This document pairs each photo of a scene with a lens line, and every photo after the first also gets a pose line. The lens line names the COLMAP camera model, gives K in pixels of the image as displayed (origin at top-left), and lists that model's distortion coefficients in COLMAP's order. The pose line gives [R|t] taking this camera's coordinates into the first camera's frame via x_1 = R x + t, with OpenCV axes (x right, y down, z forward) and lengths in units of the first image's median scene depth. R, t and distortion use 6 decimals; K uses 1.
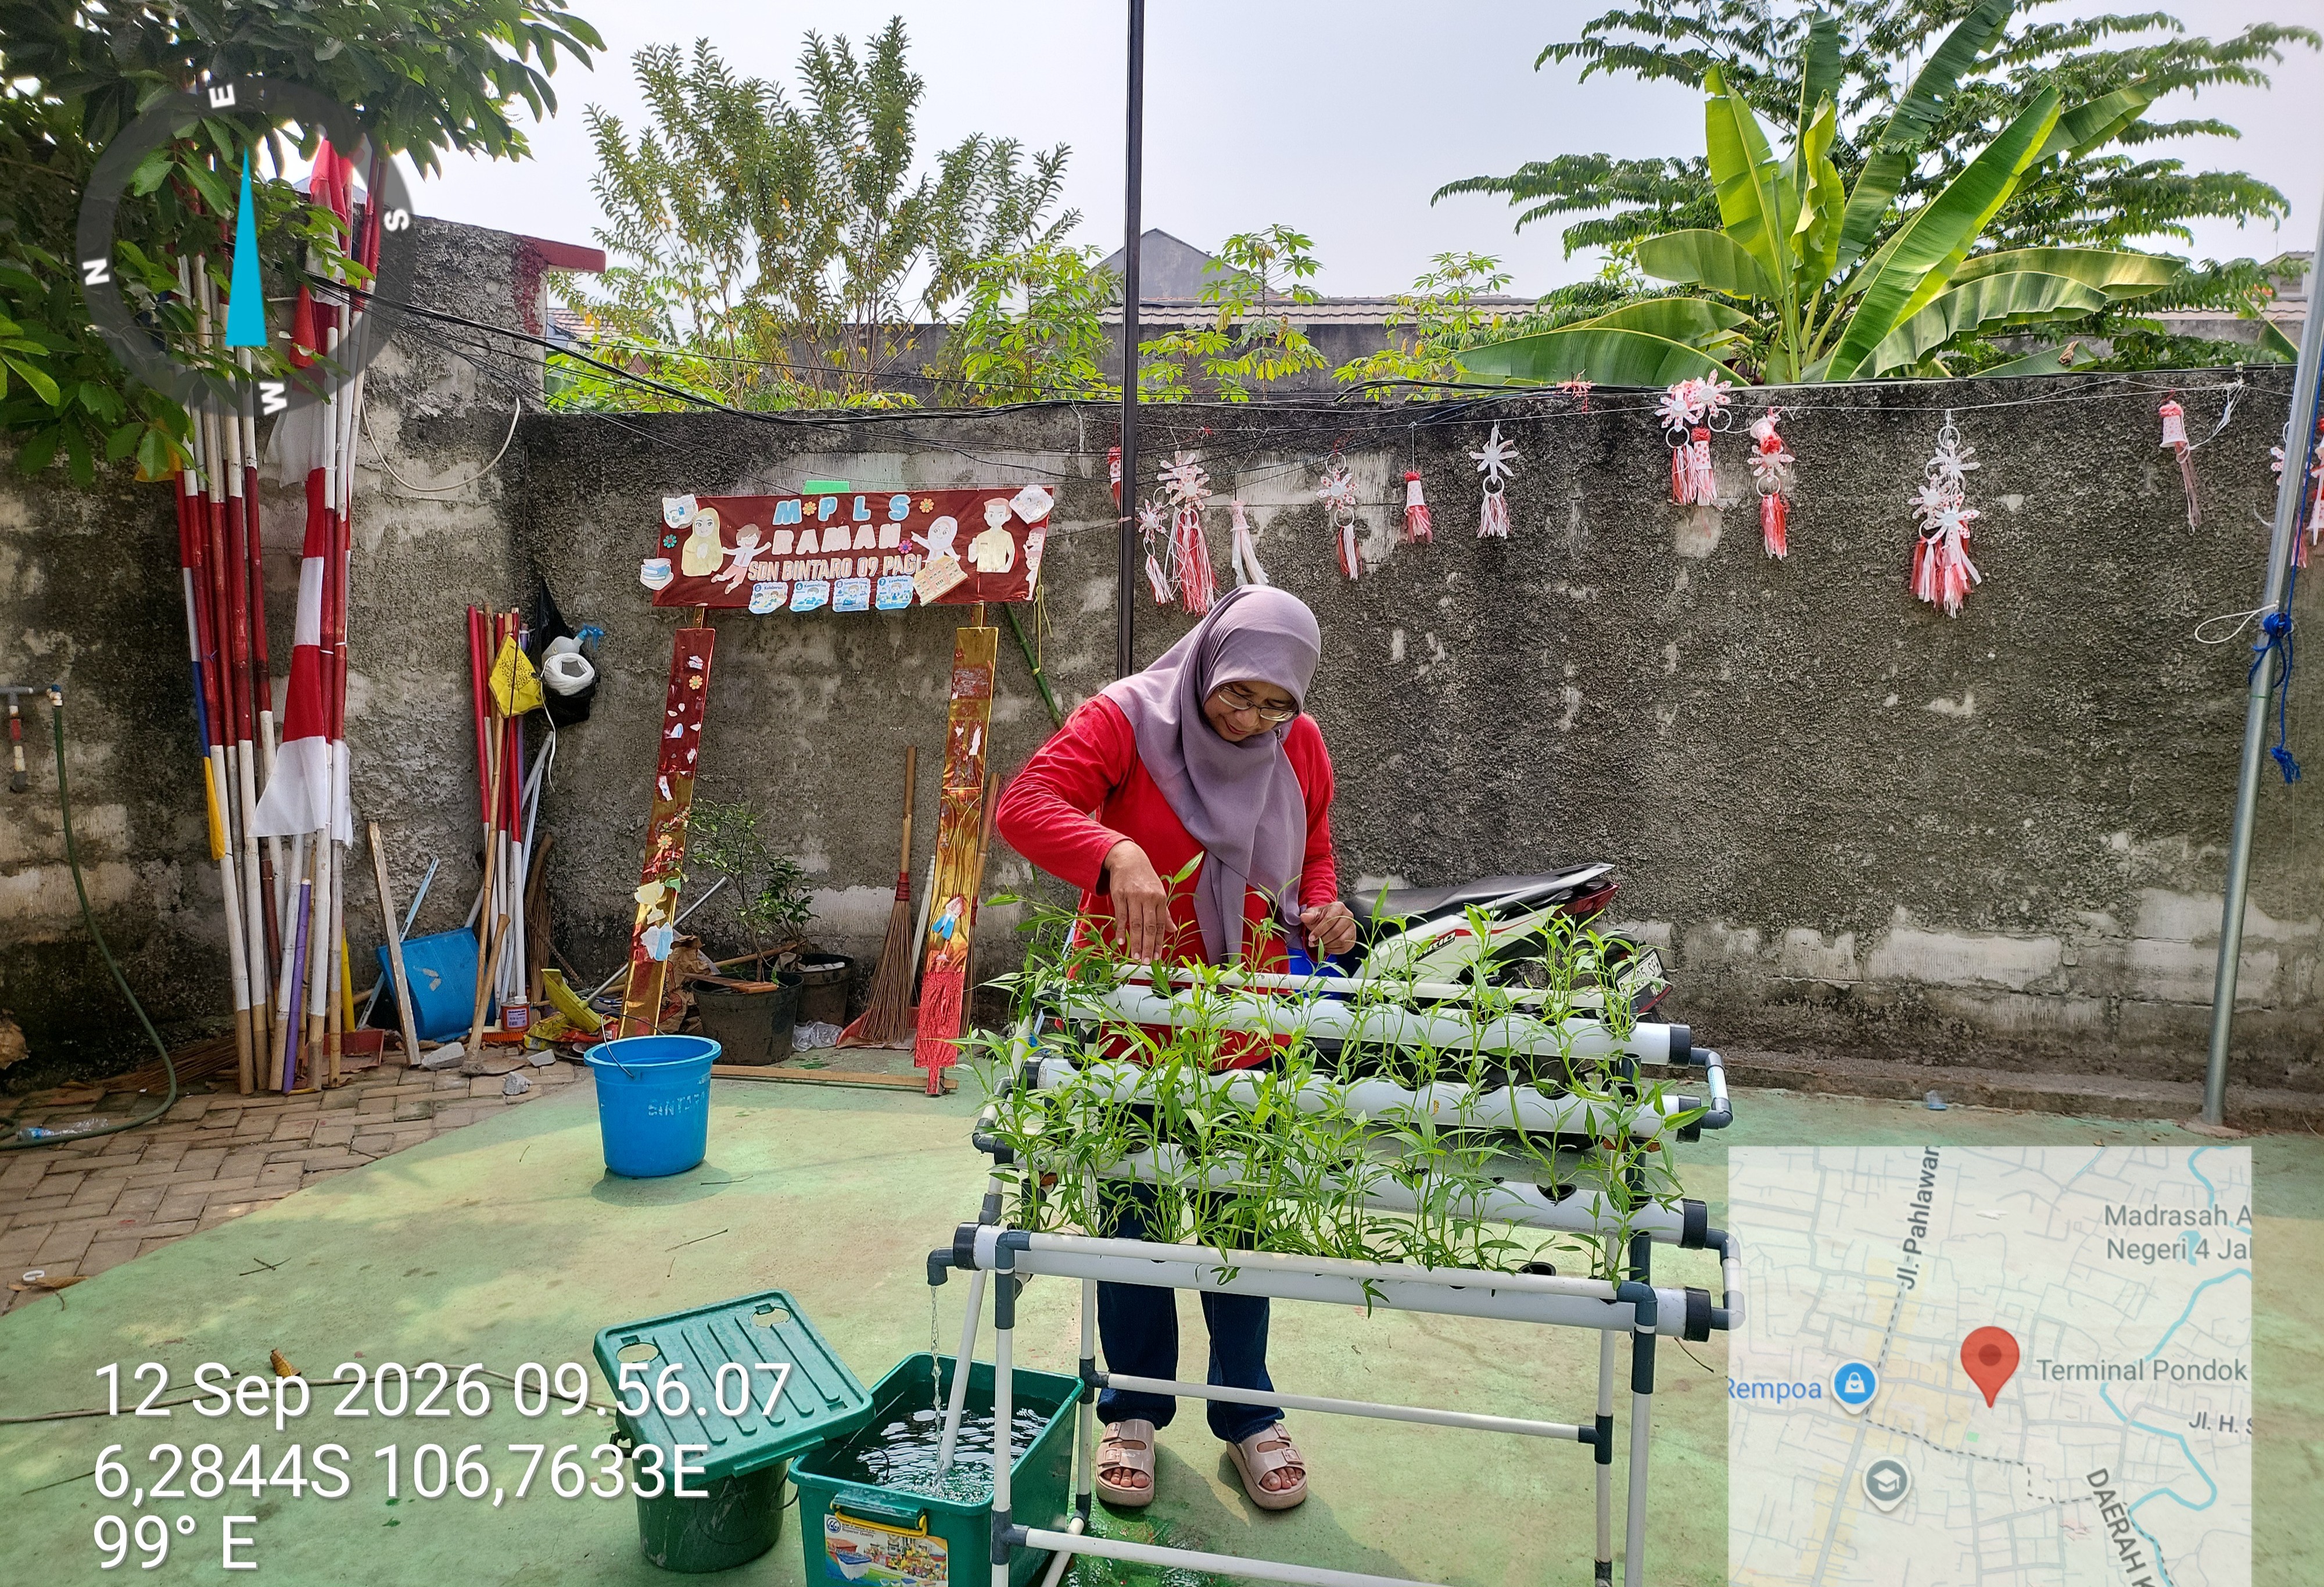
lens RADIAL K [[1592.5, 0, 1194.9], [0, 1592.5, 845.1], [0, 0, 1]] dist [0.076394, -0.080721]
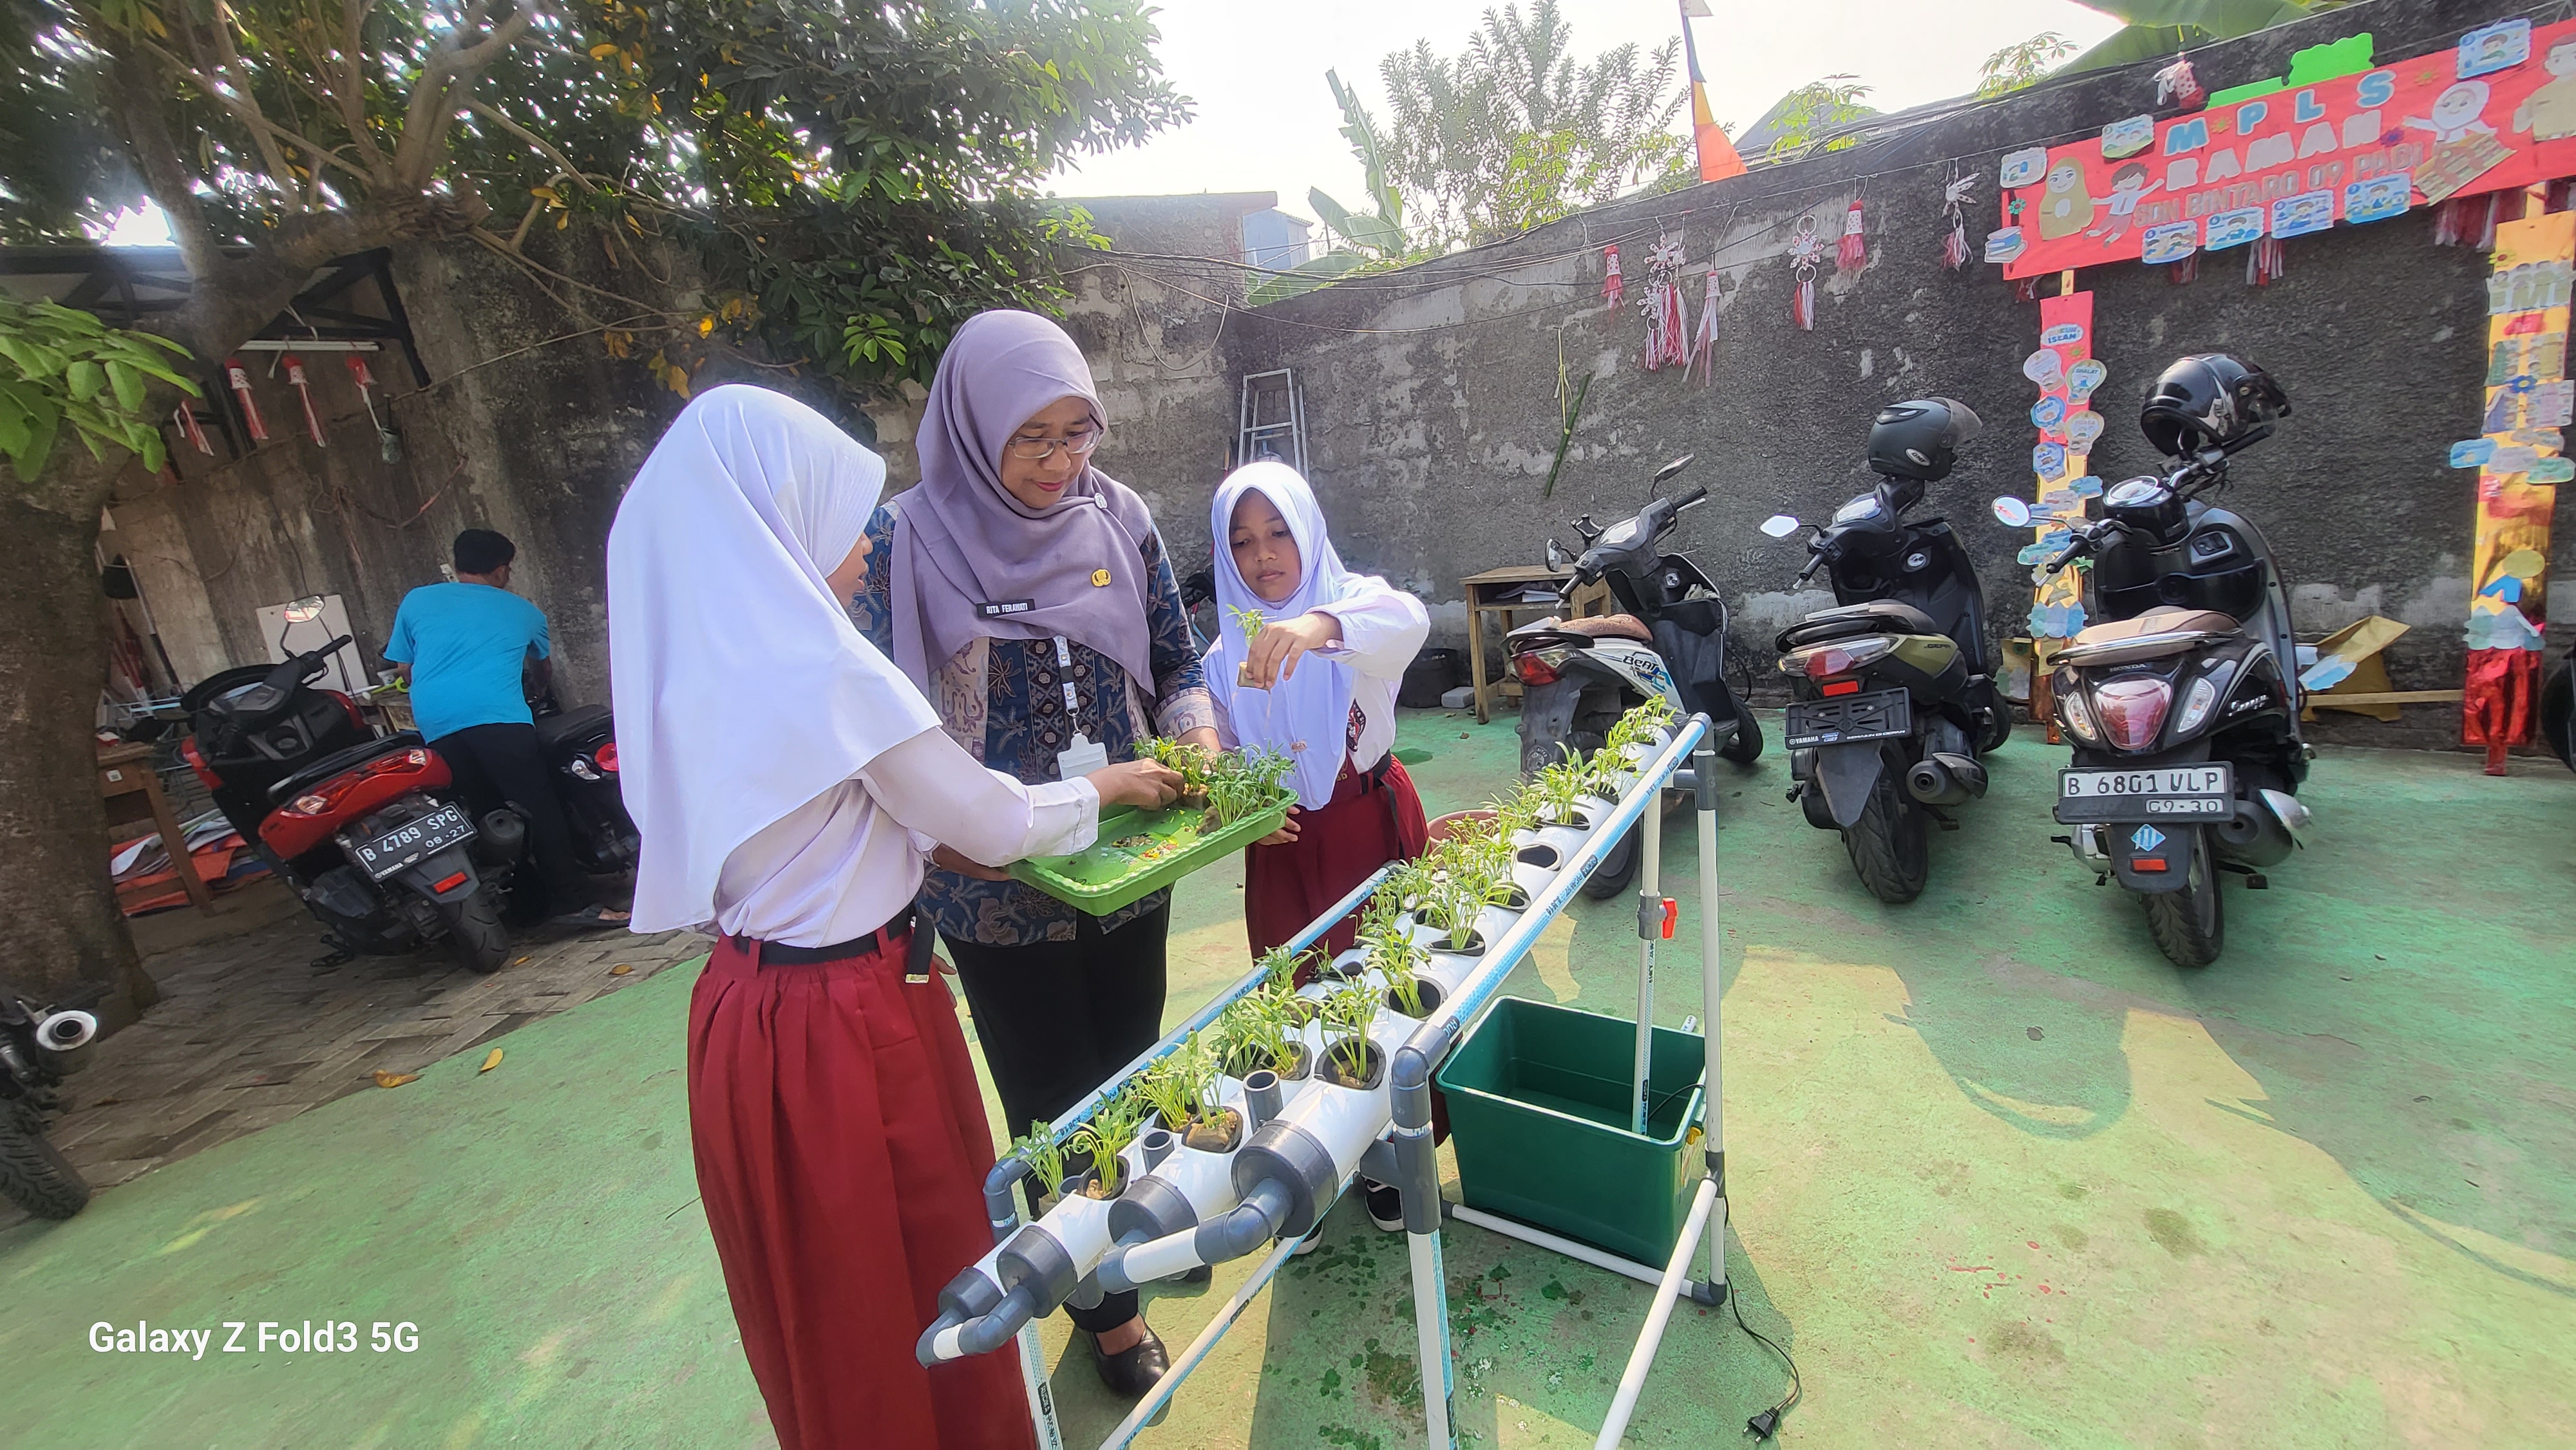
lens RADIAL K [[1010.4, 0, 1305.5], [0, 1010.4, 718.7], [0, 0, 1]] dist [-0.004457, -0.000157]
pose [[0.879999, -0.008870, -0.474893, 0.117015], [0.073770, 0.990245, 0.118204, 0.014248], [0.469212, -0.139052, 0.872069, 0.134458]]
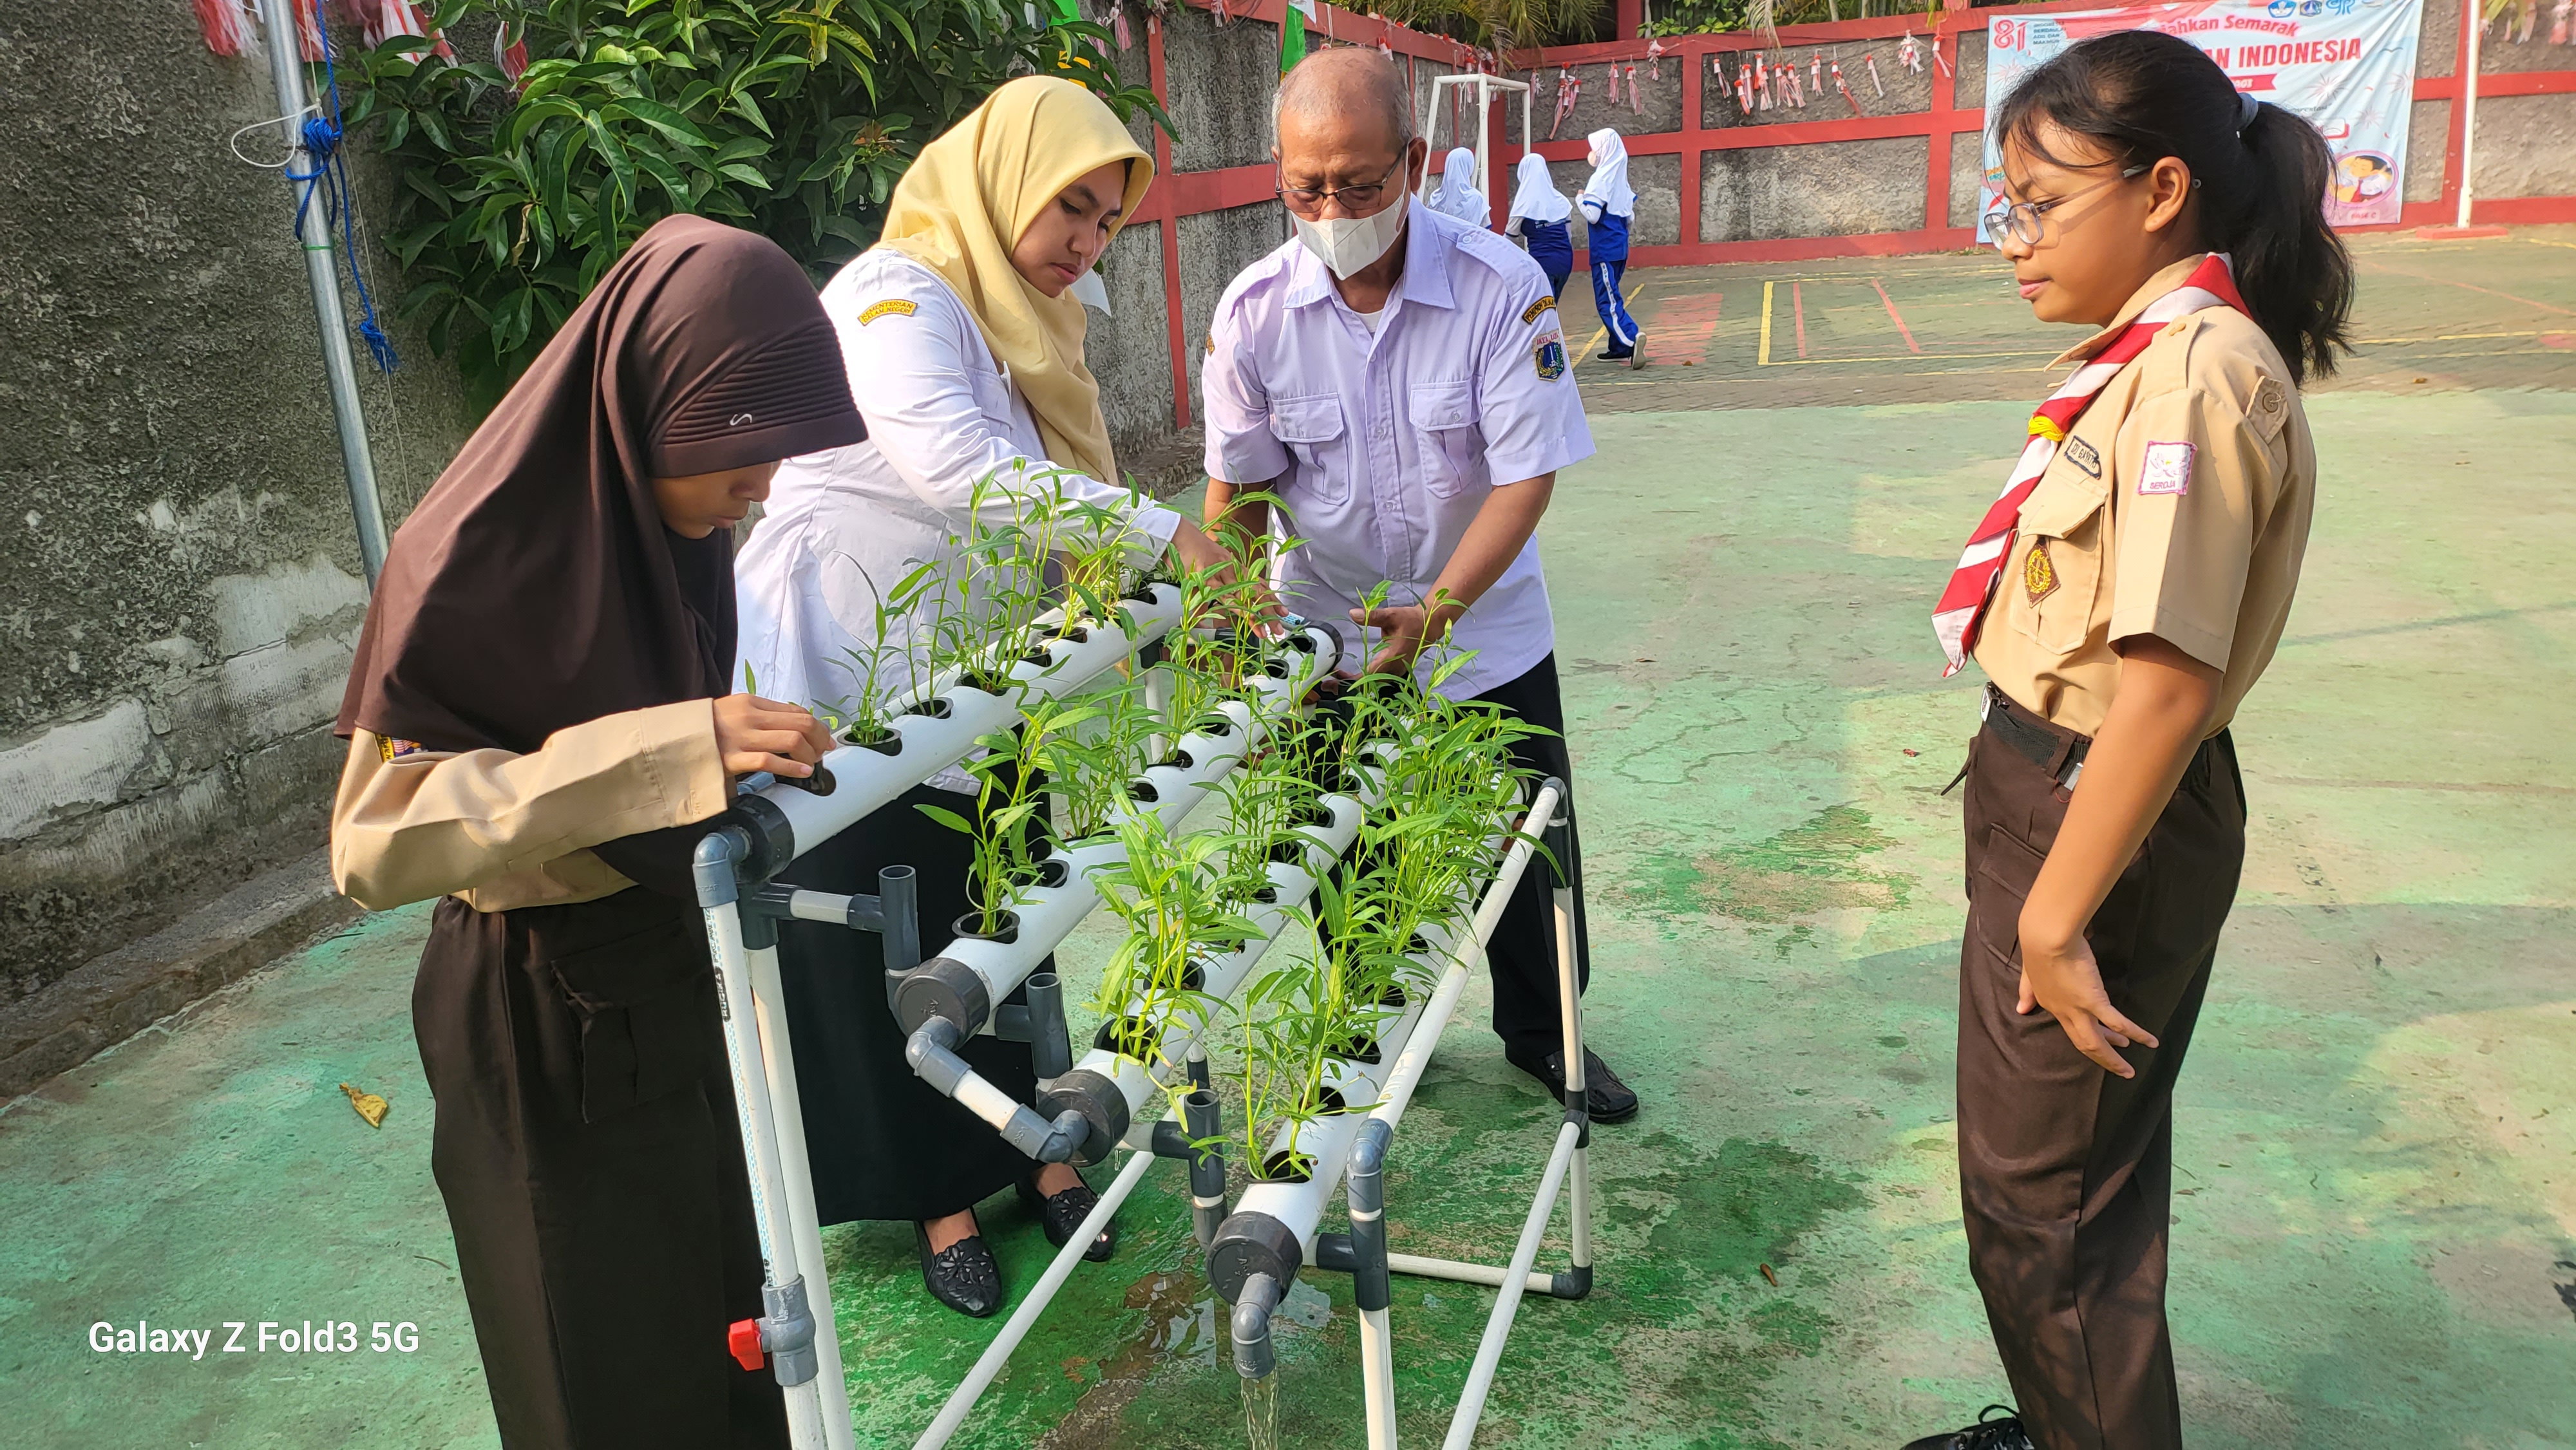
lens RADIAL K [[1815.5, 0, 1285.4], [0, 1815.5, 715.0], [0, 0, 1]] dist [0.061394, -0.062521]
pose [[0.006910, -0.300850, 0.953646, -0.105028], [0.192673, 0.936200, 0.293950, -0.051085], [-0.981239, 0.181711, 0.064435, 0.516446]]
